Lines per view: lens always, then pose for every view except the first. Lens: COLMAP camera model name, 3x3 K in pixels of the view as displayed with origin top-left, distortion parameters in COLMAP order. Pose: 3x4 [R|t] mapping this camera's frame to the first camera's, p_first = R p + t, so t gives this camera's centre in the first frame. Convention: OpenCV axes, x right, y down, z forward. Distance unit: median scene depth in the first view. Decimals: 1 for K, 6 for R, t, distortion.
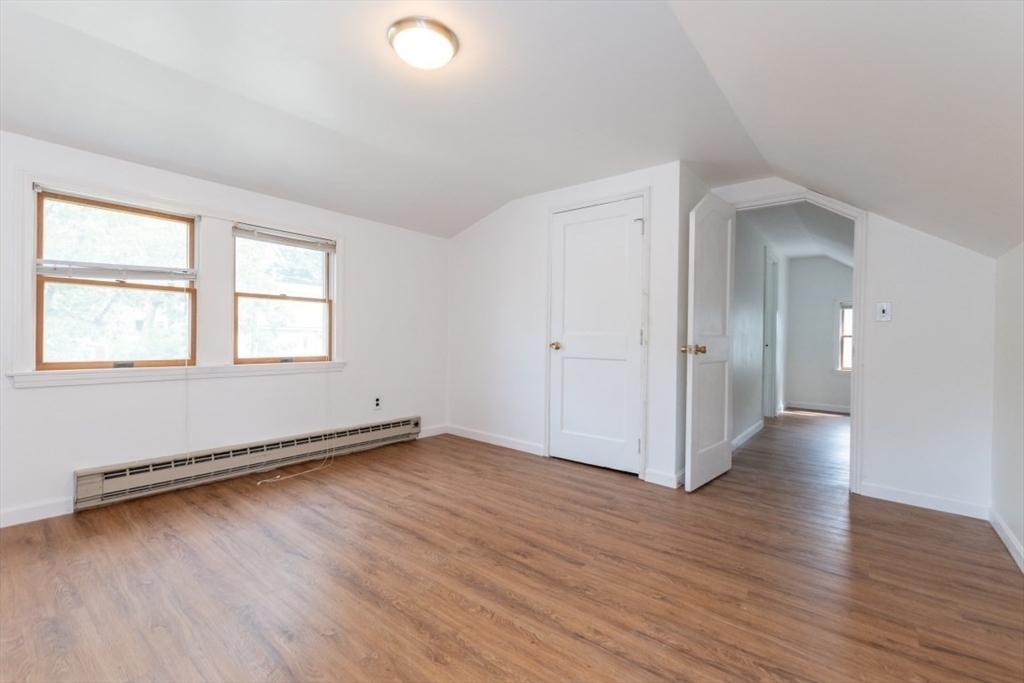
lens RADIAL K [[440.3, 0, 514.1], [0, 440.3, 343.1], [0, 0, 1]] dist [0.001379, -0.000179]
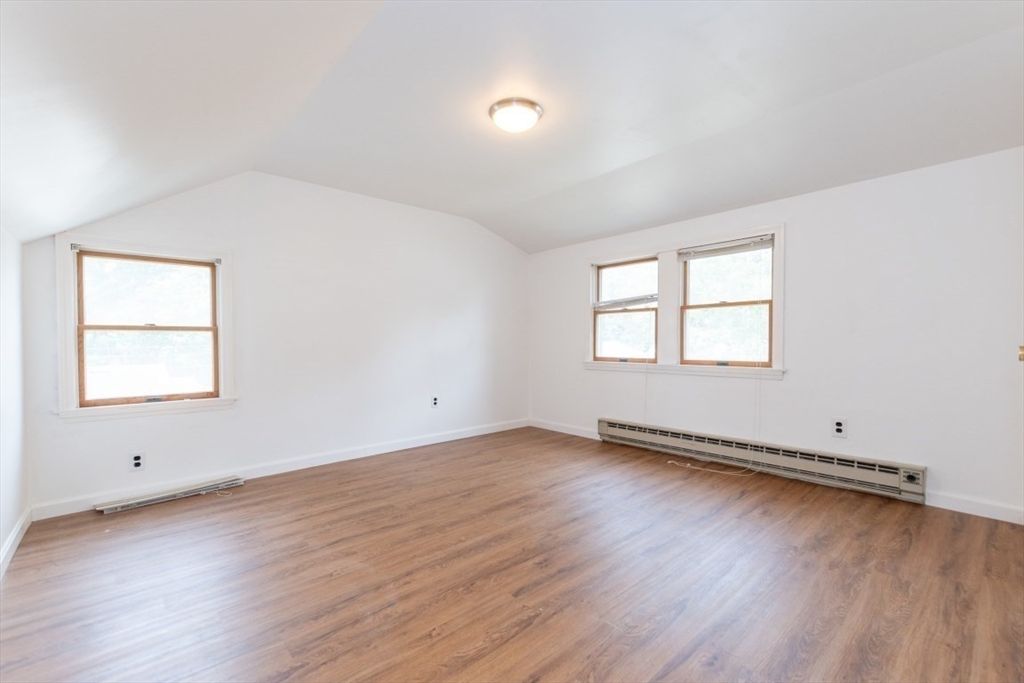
lens RADIAL K [[440.3, 0, 514.1], [0, 440.3, 343.1], [0, 0, 1]] dist [0.001379, -0.000179]
pose [[-0.156867, -0.011938, -0.987548, 0.802919], [-0.011991, 0.999876, -0.010182, 0.008759], [0.987547, 0.010244, -0.156991, 0.885686]]
